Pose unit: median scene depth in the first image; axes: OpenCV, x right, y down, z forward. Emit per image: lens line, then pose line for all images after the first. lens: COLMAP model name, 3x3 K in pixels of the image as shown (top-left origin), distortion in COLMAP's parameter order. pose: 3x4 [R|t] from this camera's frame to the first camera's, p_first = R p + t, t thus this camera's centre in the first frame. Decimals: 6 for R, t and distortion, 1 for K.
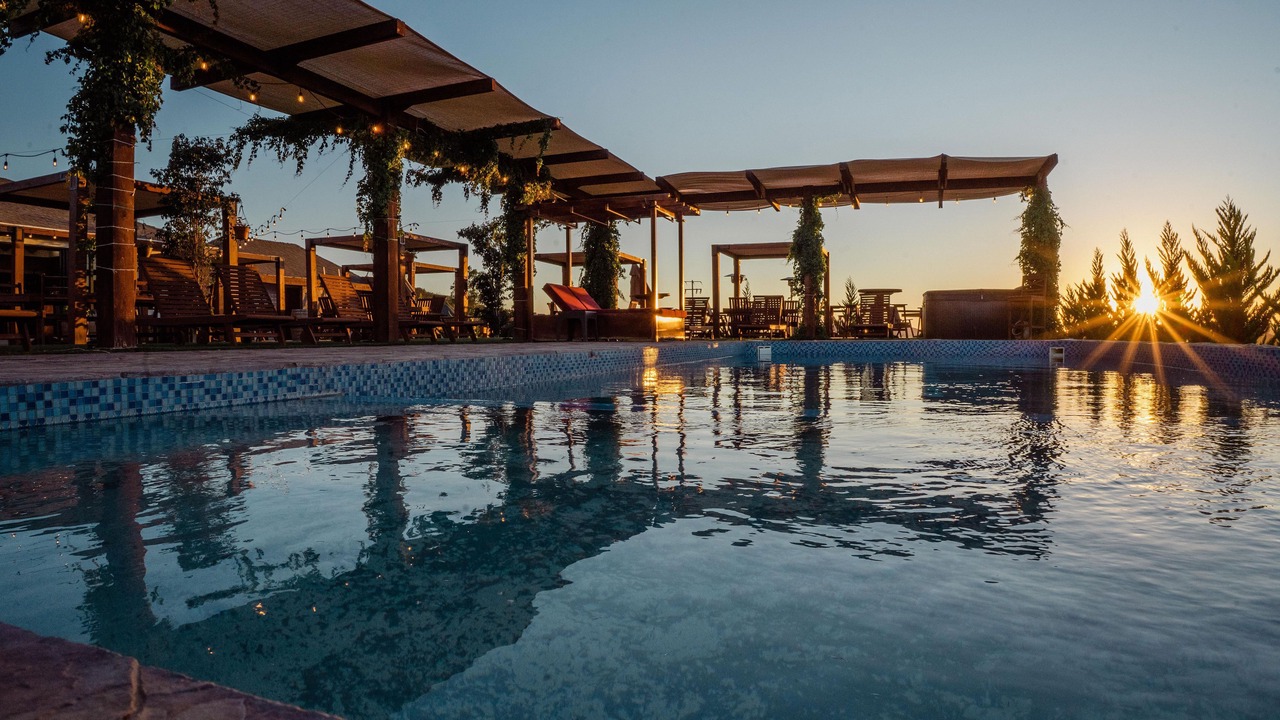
lens RADIAL K [[771.9, 0, 617.3], [0, 771.9, 362.5], [0, 0, 1]] dist [-0.118631, 0.047128]
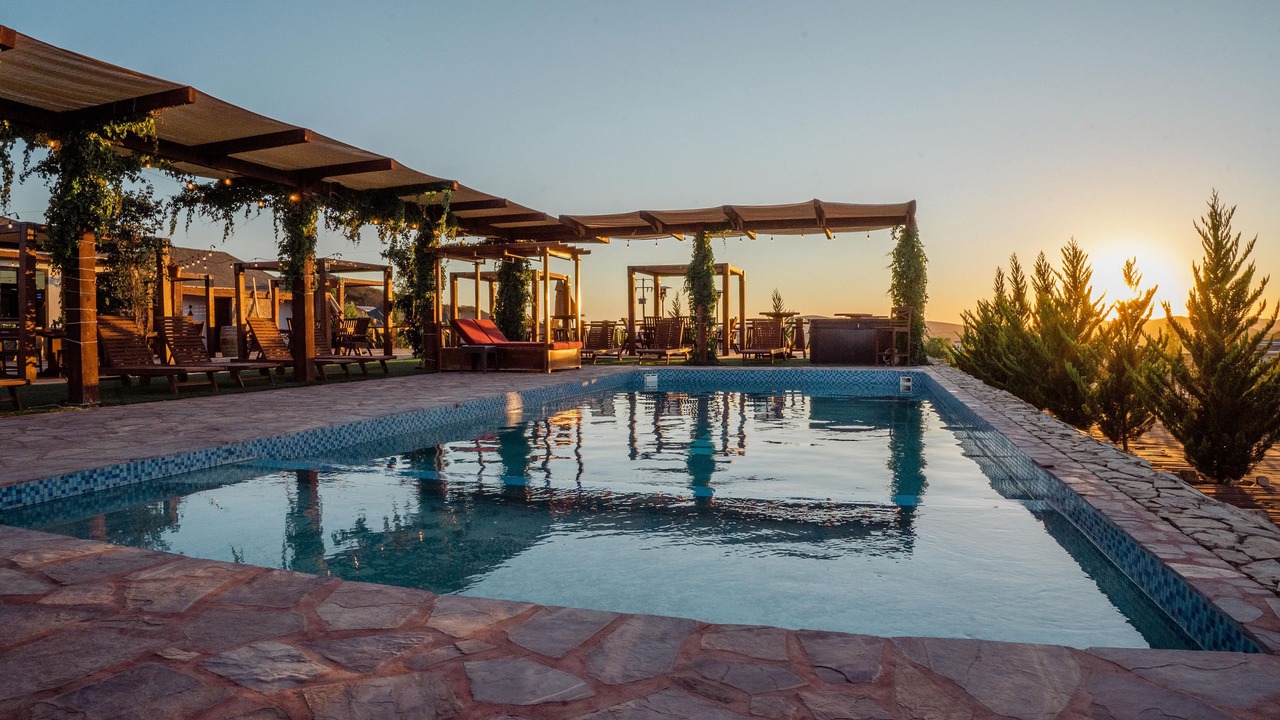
lens RADIAL K [[866.4, 0, 640.0], [0, 866.4, 360.0], [0, 0, 1]] dist [-0.145717, 0.088599]
pose [[0.998397, -0.002570, 0.056538, 0.107179], [0.001881, 0.999923, 0.012251, -0.058399], [-0.056565, -0.012125, 0.998325, -0.254292]]
